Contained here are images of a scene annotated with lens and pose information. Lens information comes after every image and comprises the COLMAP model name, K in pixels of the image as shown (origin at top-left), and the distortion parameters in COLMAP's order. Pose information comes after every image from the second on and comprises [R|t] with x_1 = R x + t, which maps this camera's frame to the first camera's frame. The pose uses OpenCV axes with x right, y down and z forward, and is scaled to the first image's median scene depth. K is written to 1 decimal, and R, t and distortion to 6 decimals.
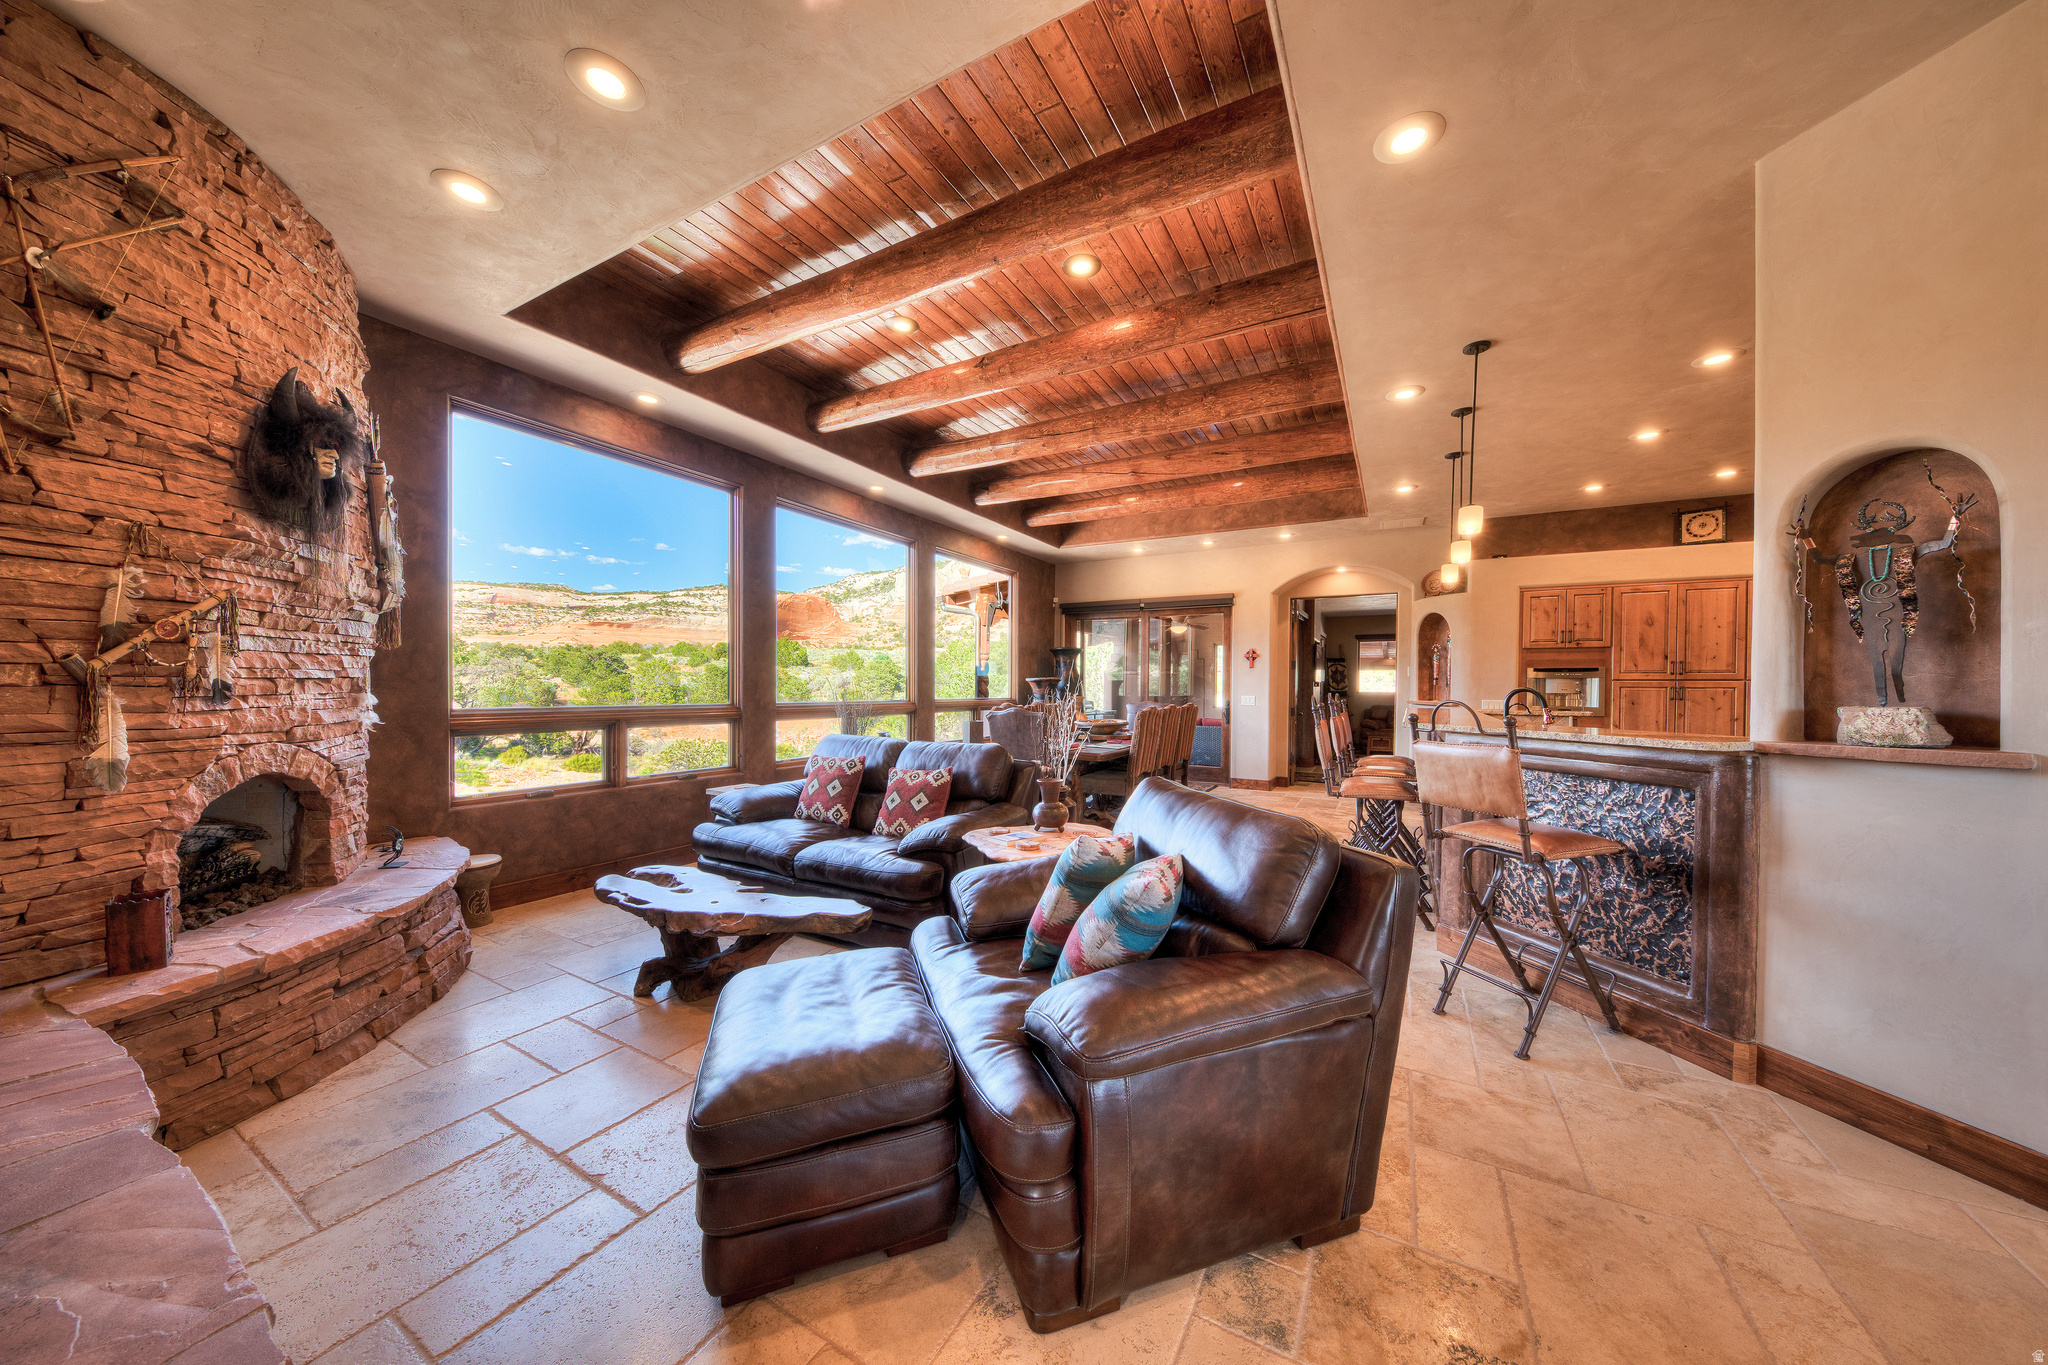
lens RADIAL K [[653.8, 0, 1048.3], [0, 653.8, 688.4], [0, 0, 1]] dist [0.000583, 0.000004]
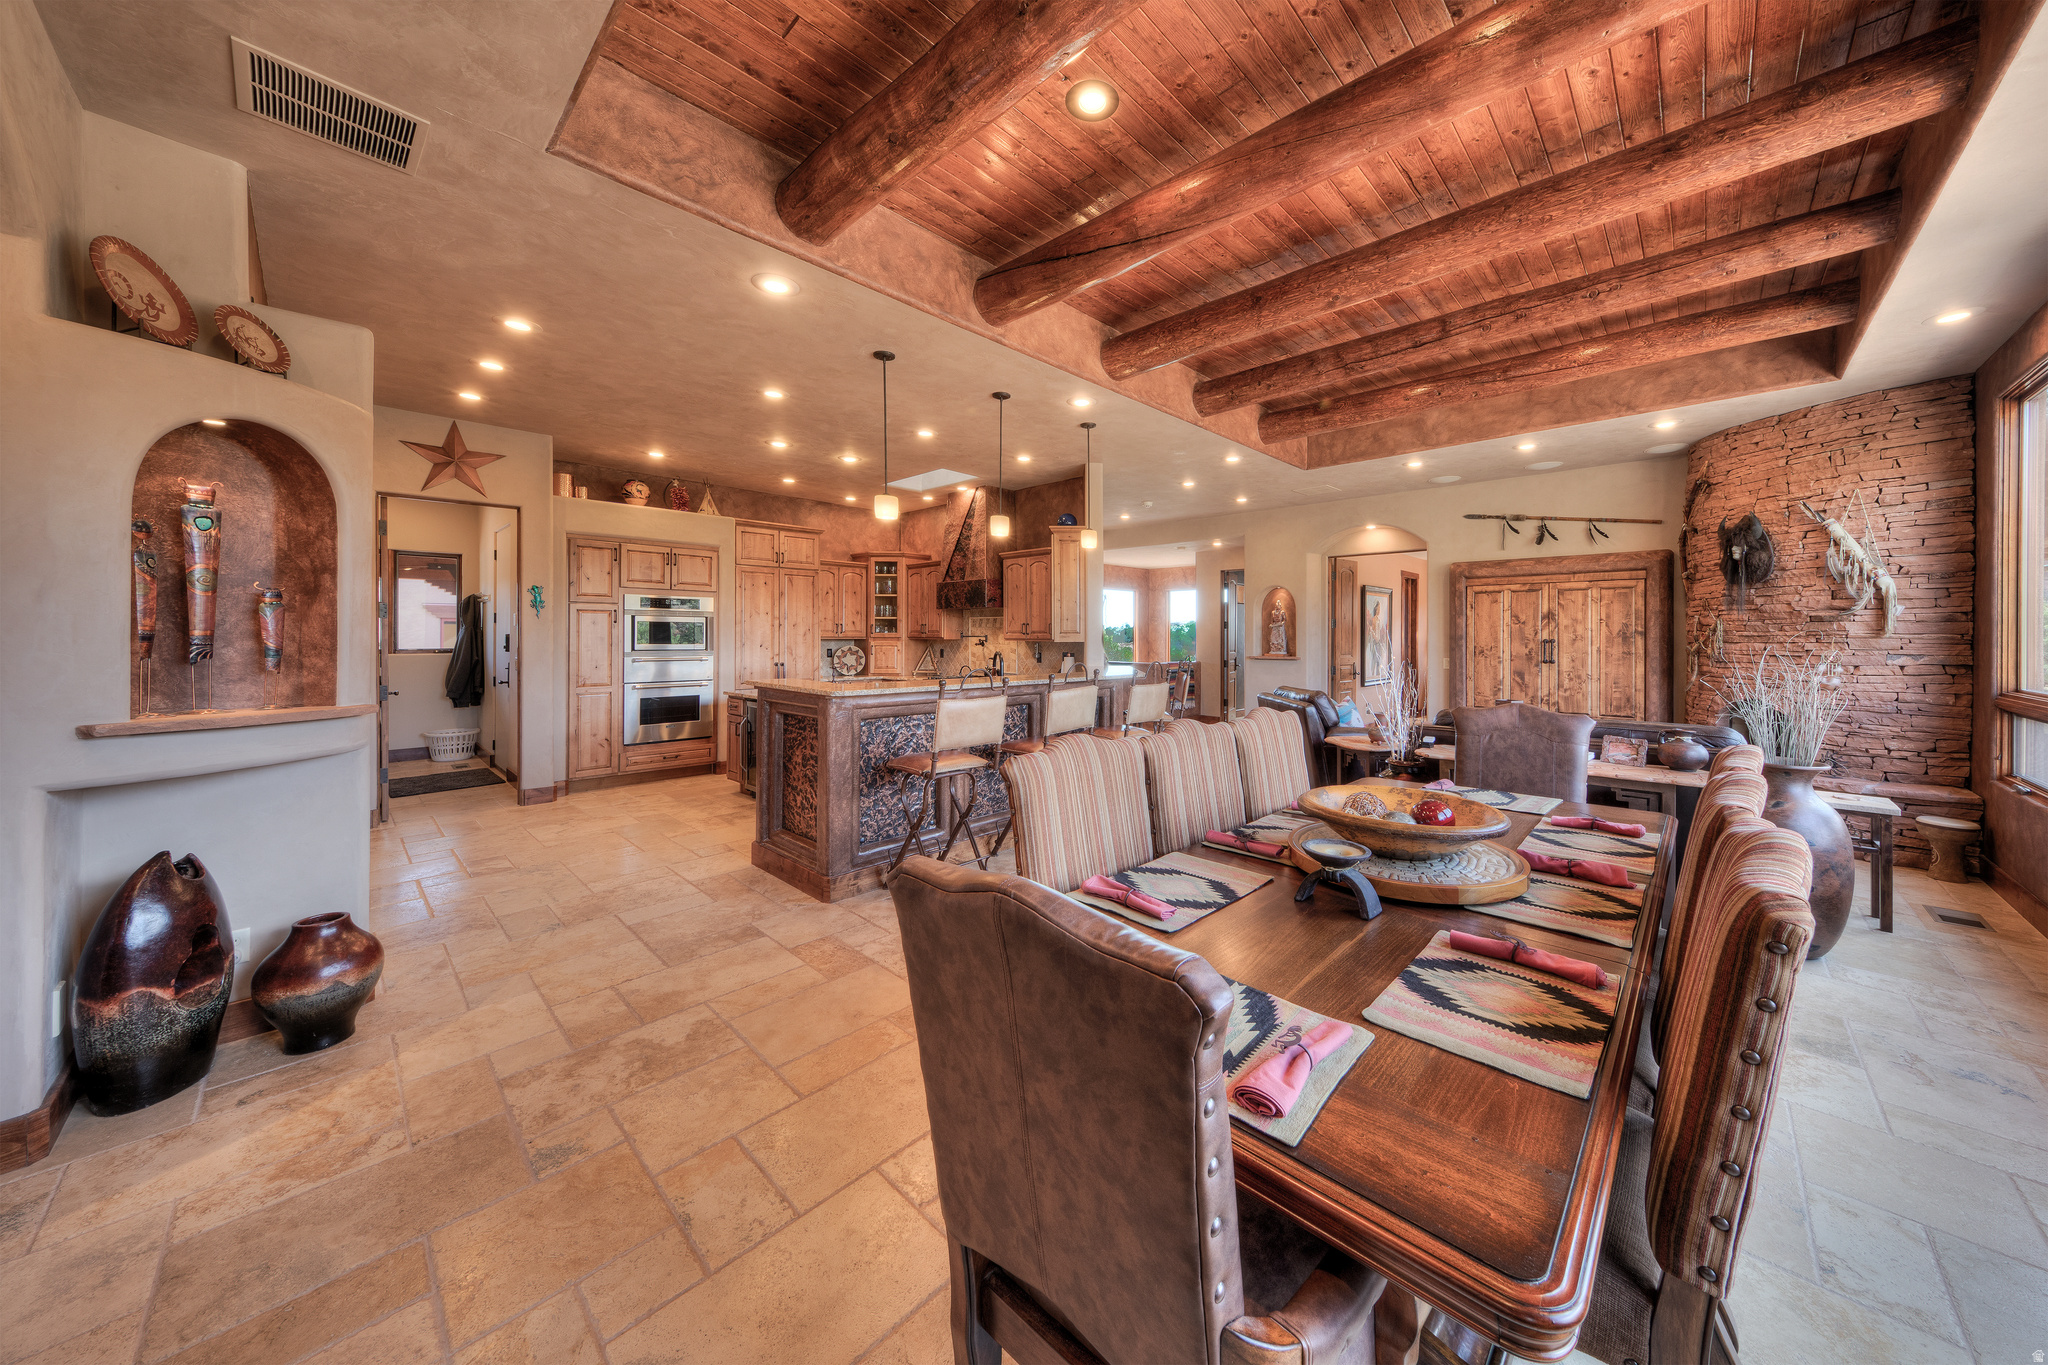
lens RADIAL K [[687.3, 0, 1080.8], [0, 687.3, 637.6], [0, 0, 1]] dist [0.009786, 0.000014]
pose [[-0.970788, -0.012092, 0.239632, 0.162632], [-0.010337, 0.999910, 0.008579, -0.026629], [-0.239714, 0.005852, -0.970826, 1.462505]]
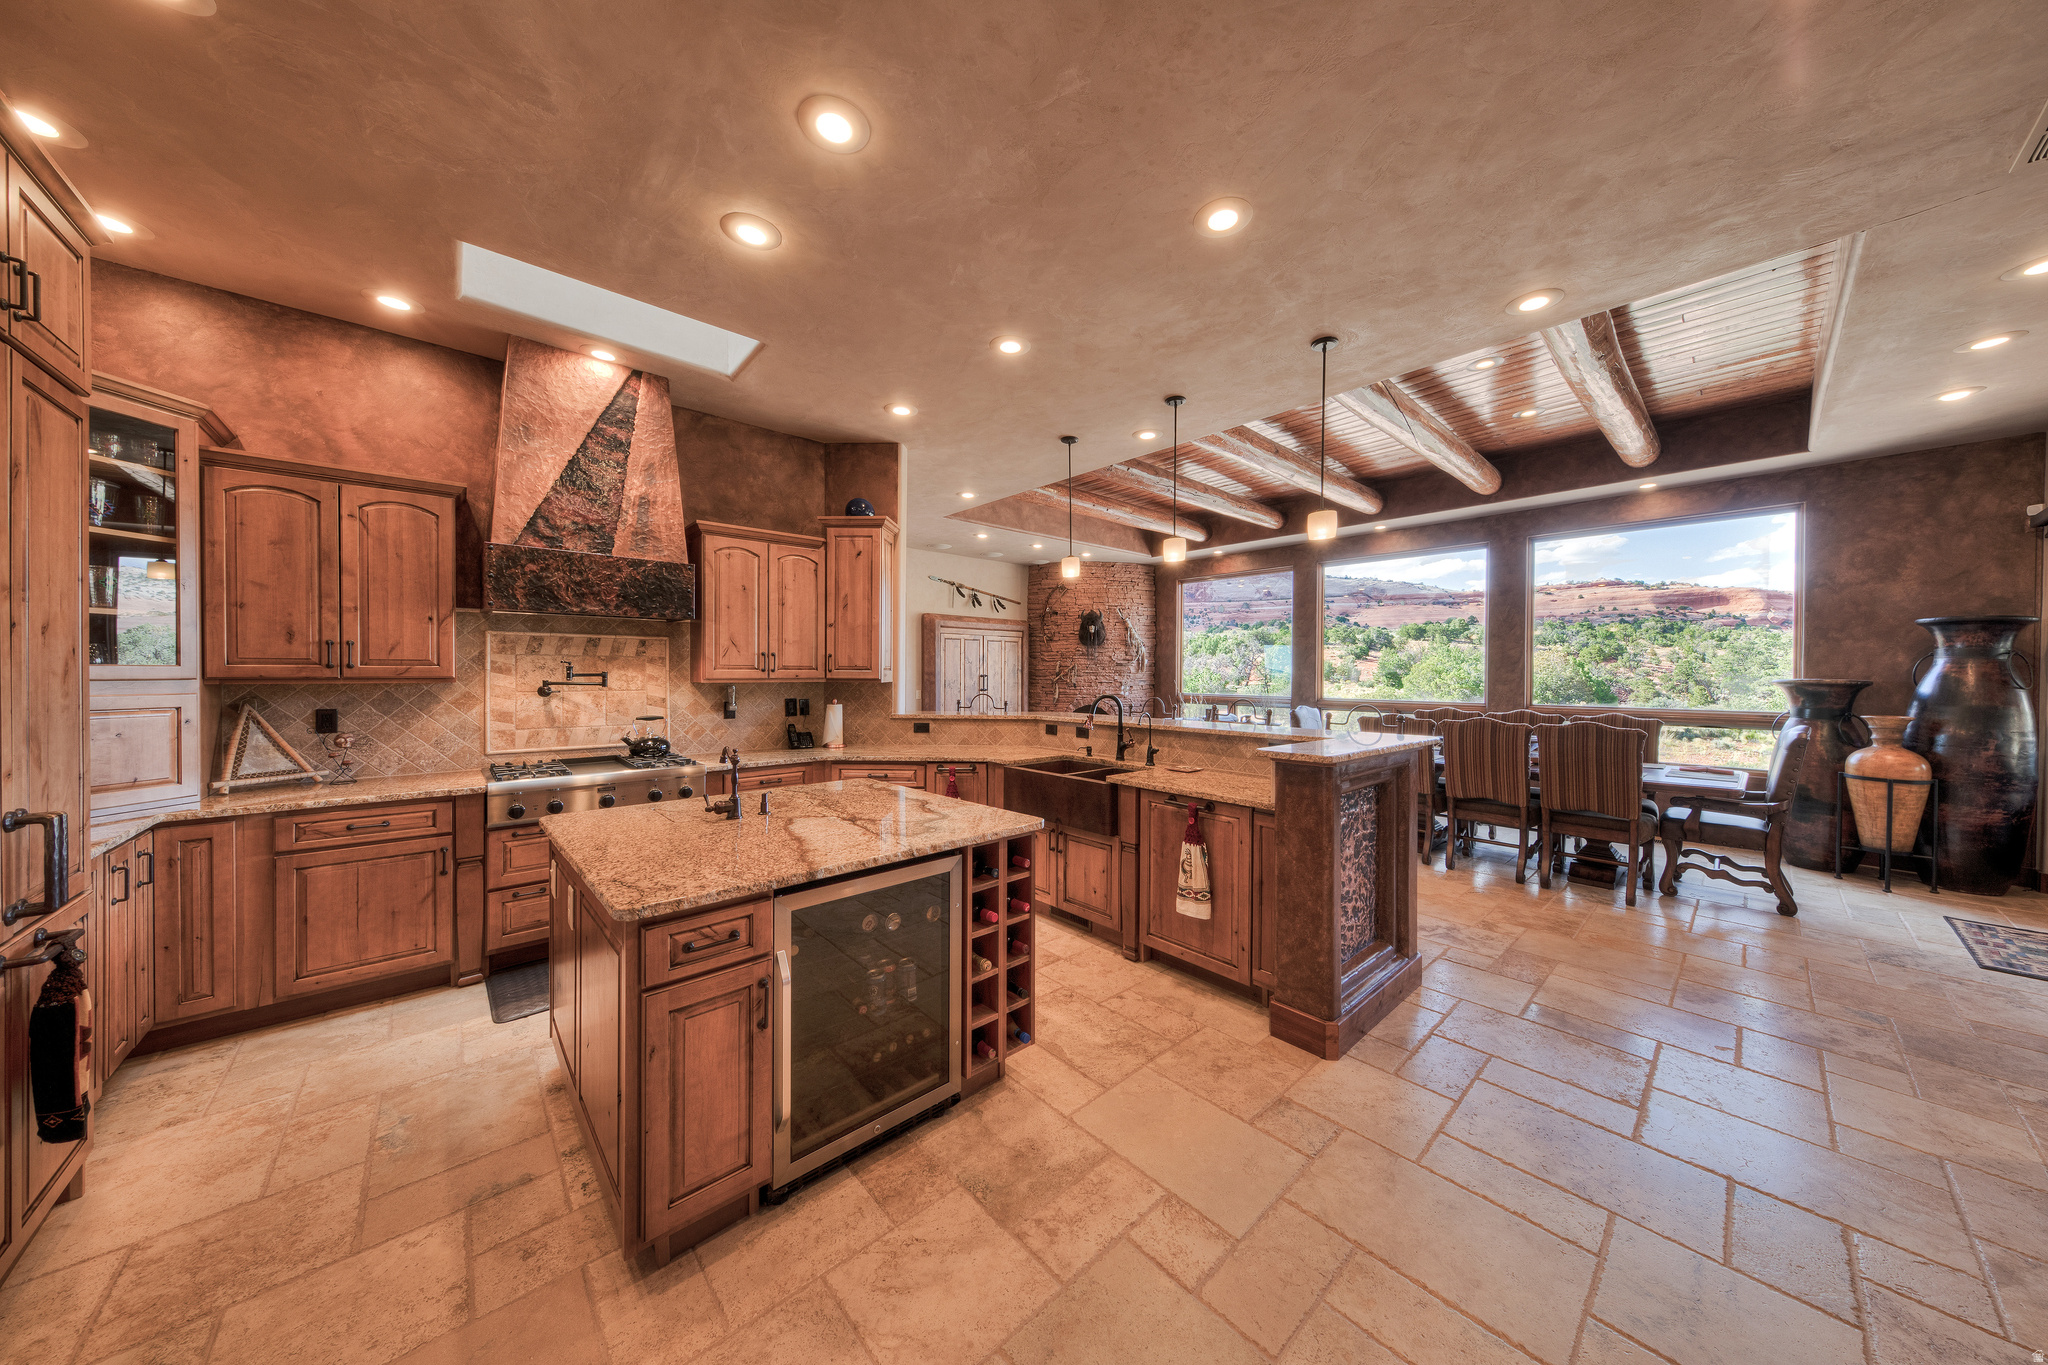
lens RADIAL K [[653.3, 0, 1038.9], [0, 653.3, 677.8], [0, 0, 1]] dist [0.012763, -0.002621]
pose [[-0.327260, -0.002234, -0.944932, 1.116066], [-0.010331, 0.999946, 0.001214, -0.017312], [0.944878, 0.010160, -0.327266, 0.801902]]
